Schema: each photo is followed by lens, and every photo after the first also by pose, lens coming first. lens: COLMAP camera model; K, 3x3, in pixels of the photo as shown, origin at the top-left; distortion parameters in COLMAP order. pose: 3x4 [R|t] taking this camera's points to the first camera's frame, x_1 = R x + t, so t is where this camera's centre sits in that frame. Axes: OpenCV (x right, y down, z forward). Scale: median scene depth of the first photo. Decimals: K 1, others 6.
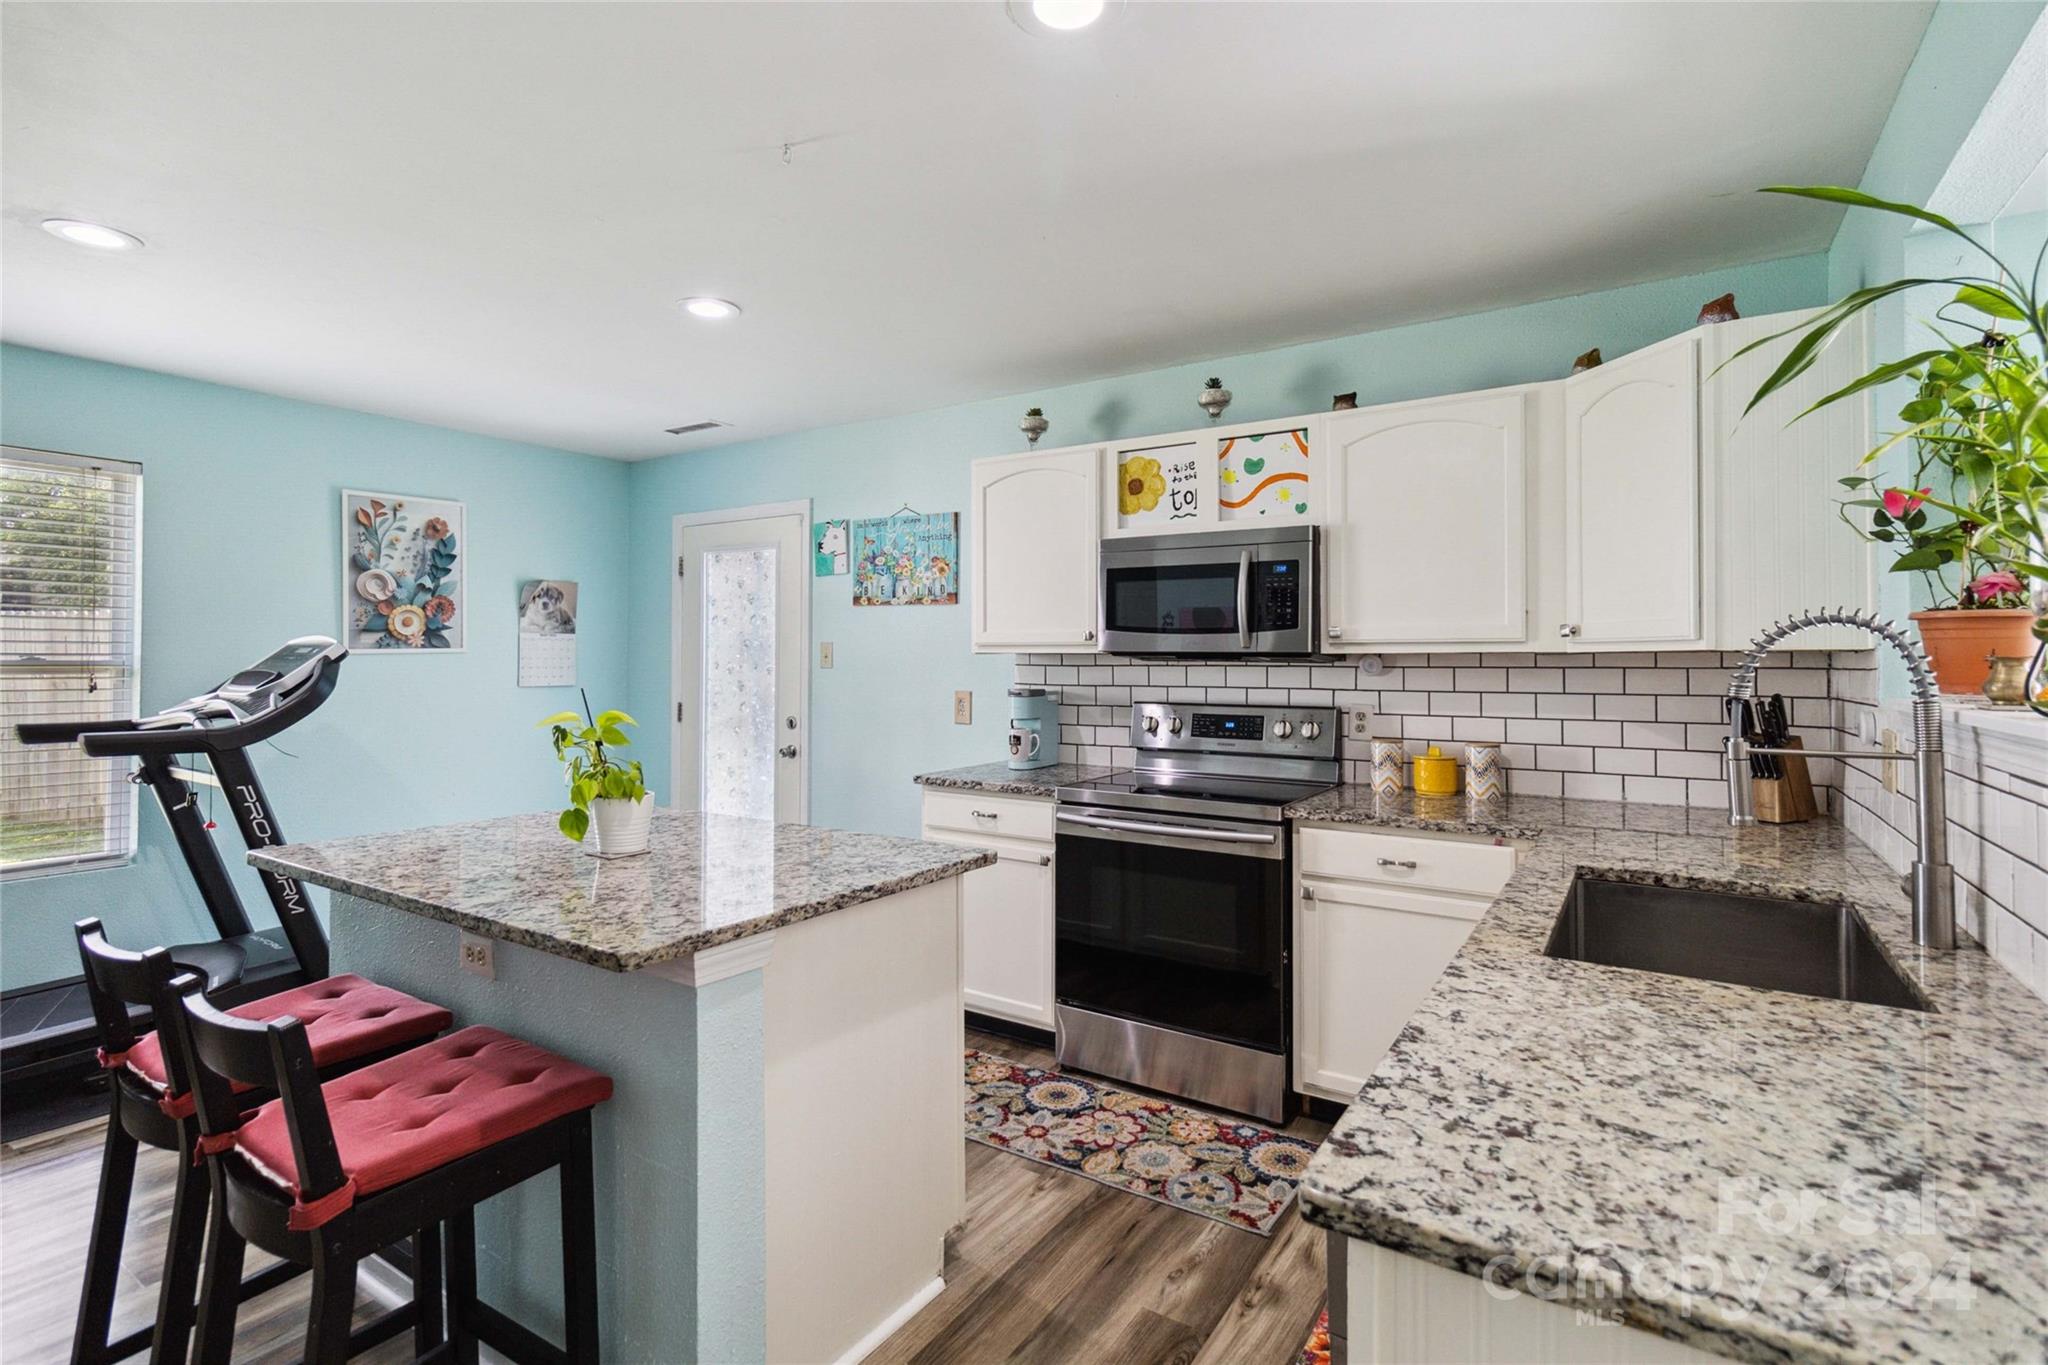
lens RADIAL K [[970.5, 0, 1033.0], [0, 970.5, 649.0], [0, 0, 1]] dist [0.000092, 0.000066]
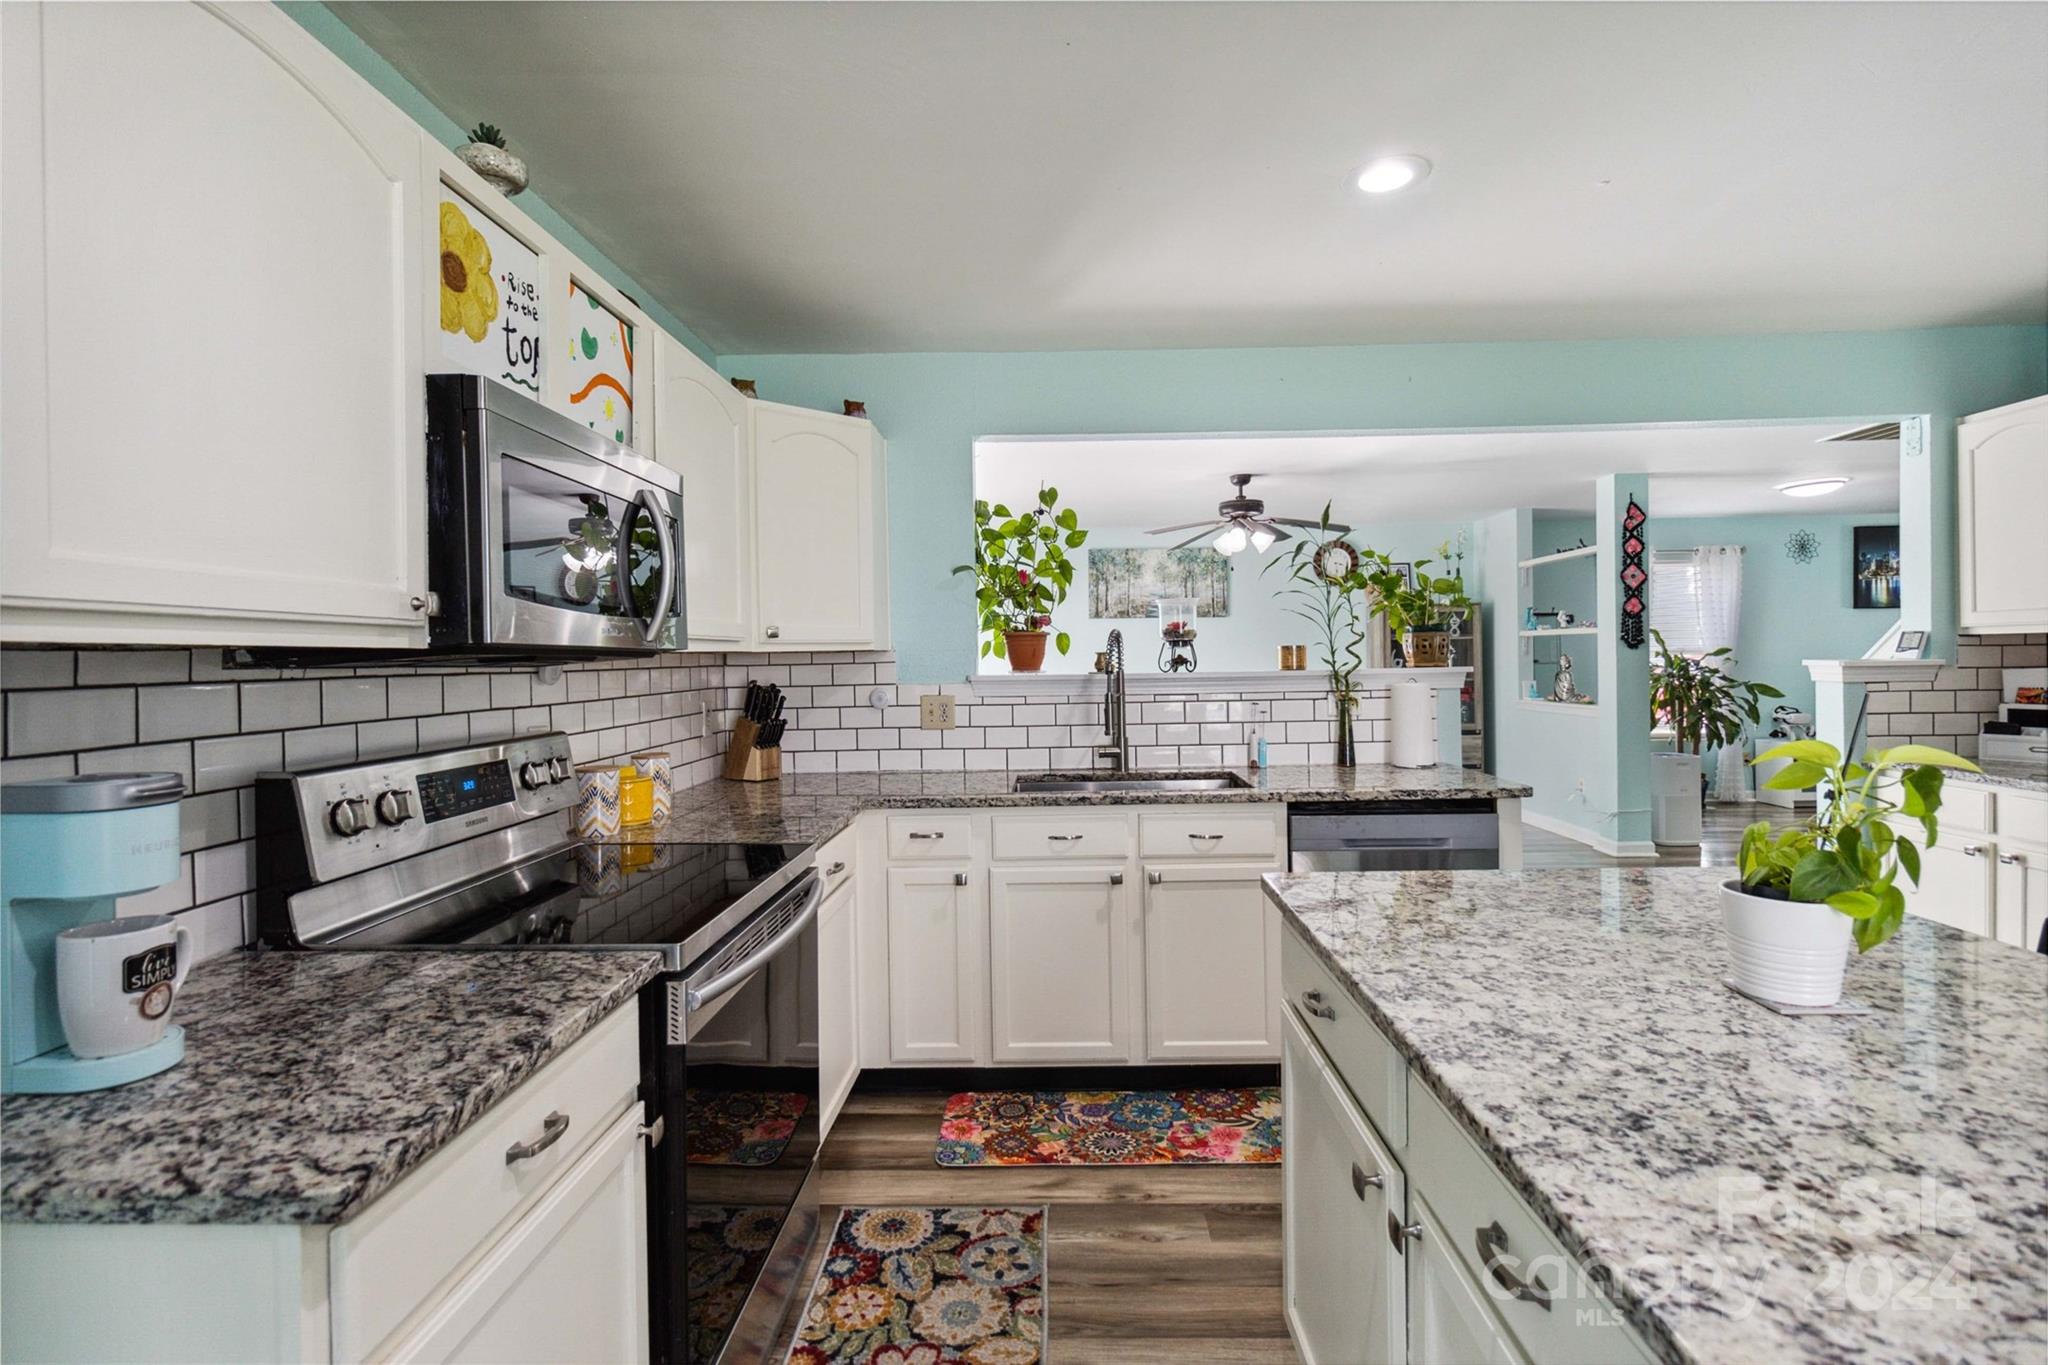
lens RADIAL K [[939.0, 0, 1039.3], [0, 939.0, 666.6], [0, 0, 1]] dist [0.000083, 0.000337]
pose [[-0.525722, -0.003321, 0.850650, -0.396282], [0.004589, 0.999967, 0.006740, 0.010734], [-0.850644, 0.007447, -0.525689, 0.992010]]
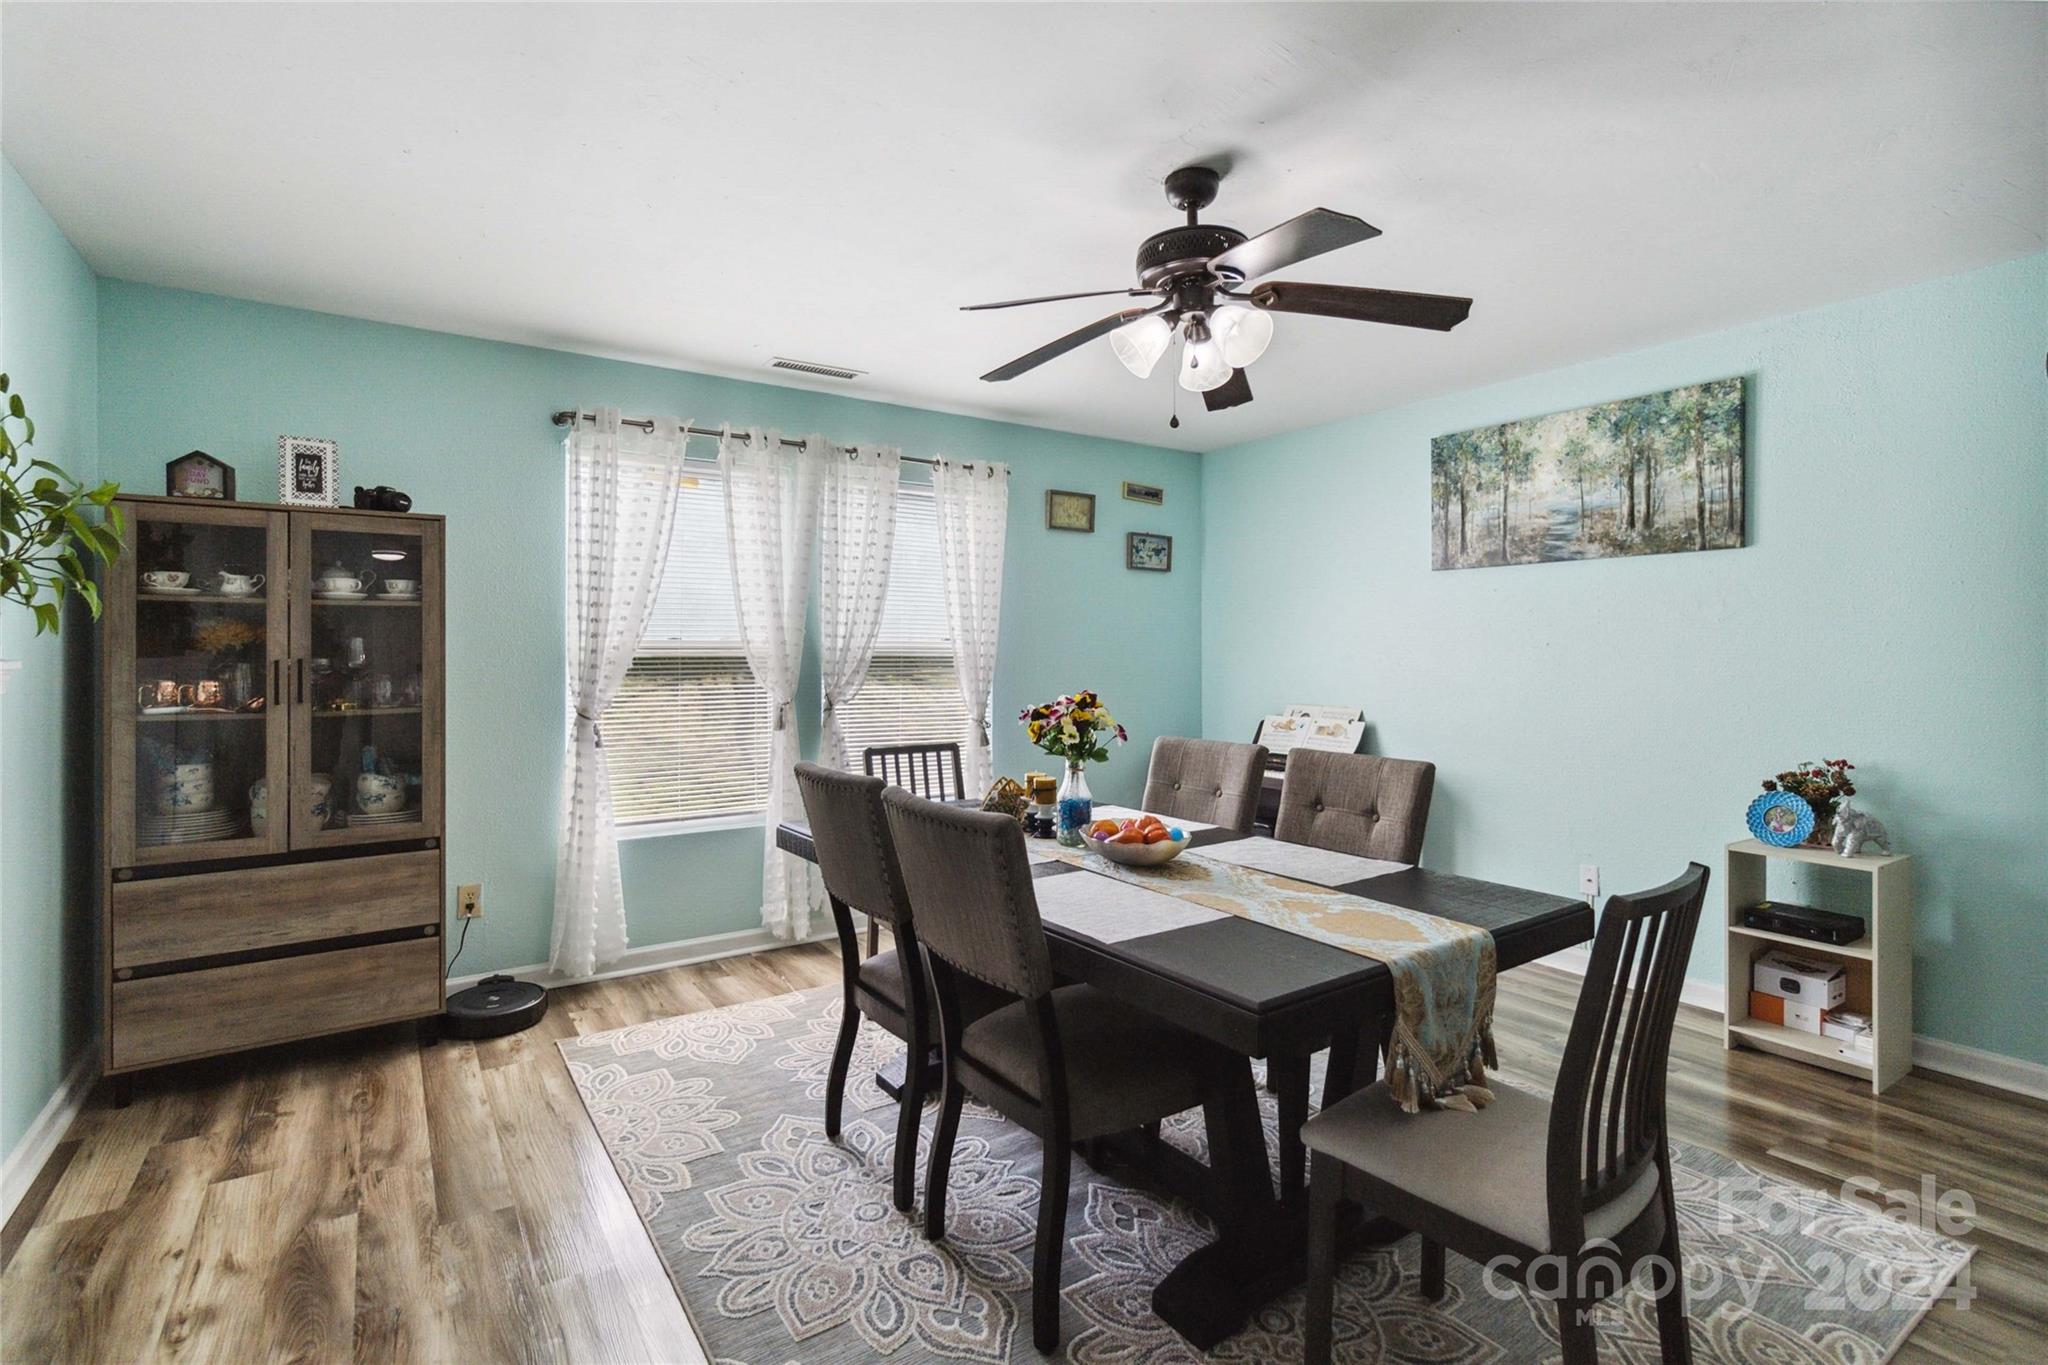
lens RADIAL K [[957.6, 0, 1034.1], [0, 957.6, 648.1], [0, 0, 1]] dist [0.000136, 0.001005]
pose [[0.386285, 0.002212, 0.922377, 0.184292], [-0.008845, 0.999960, 0.001306, 0.011884], [-0.922337, -0.008663, 0.386289, -0.363138]]
